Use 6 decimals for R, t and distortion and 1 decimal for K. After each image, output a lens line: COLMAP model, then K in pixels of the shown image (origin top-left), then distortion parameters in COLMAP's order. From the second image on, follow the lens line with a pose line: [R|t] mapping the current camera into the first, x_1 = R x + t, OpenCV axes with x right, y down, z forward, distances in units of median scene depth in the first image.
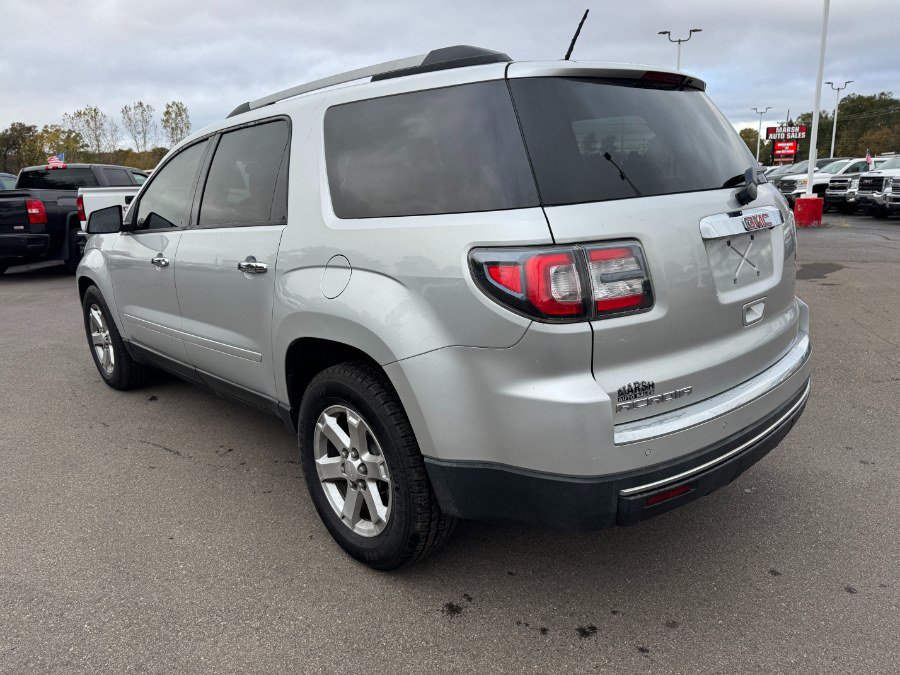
lens RADIAL K [[625.7, 0, 450.0], [0, 625.7, 337.5], [0, 0, 1]] dist [0.028210, -0.042308]
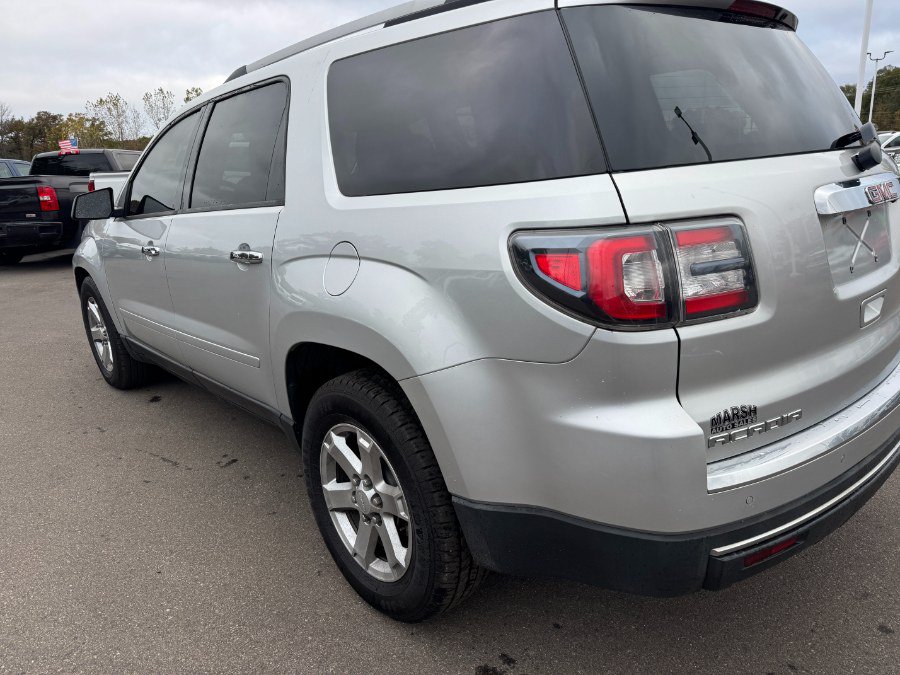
lens RADIAL K [[625.7, 0, 450.0], [0, 625.7, 337.5], [0, 0, 1]] dist [0.028210, -0.042308]
pose [[0.999329, -0.006031, -0.036120, -0.011896], [0.006967, 0.999642, 0.025849, -0.025923], [0.035951, -0.026083, 0.999013, 0.181421]]
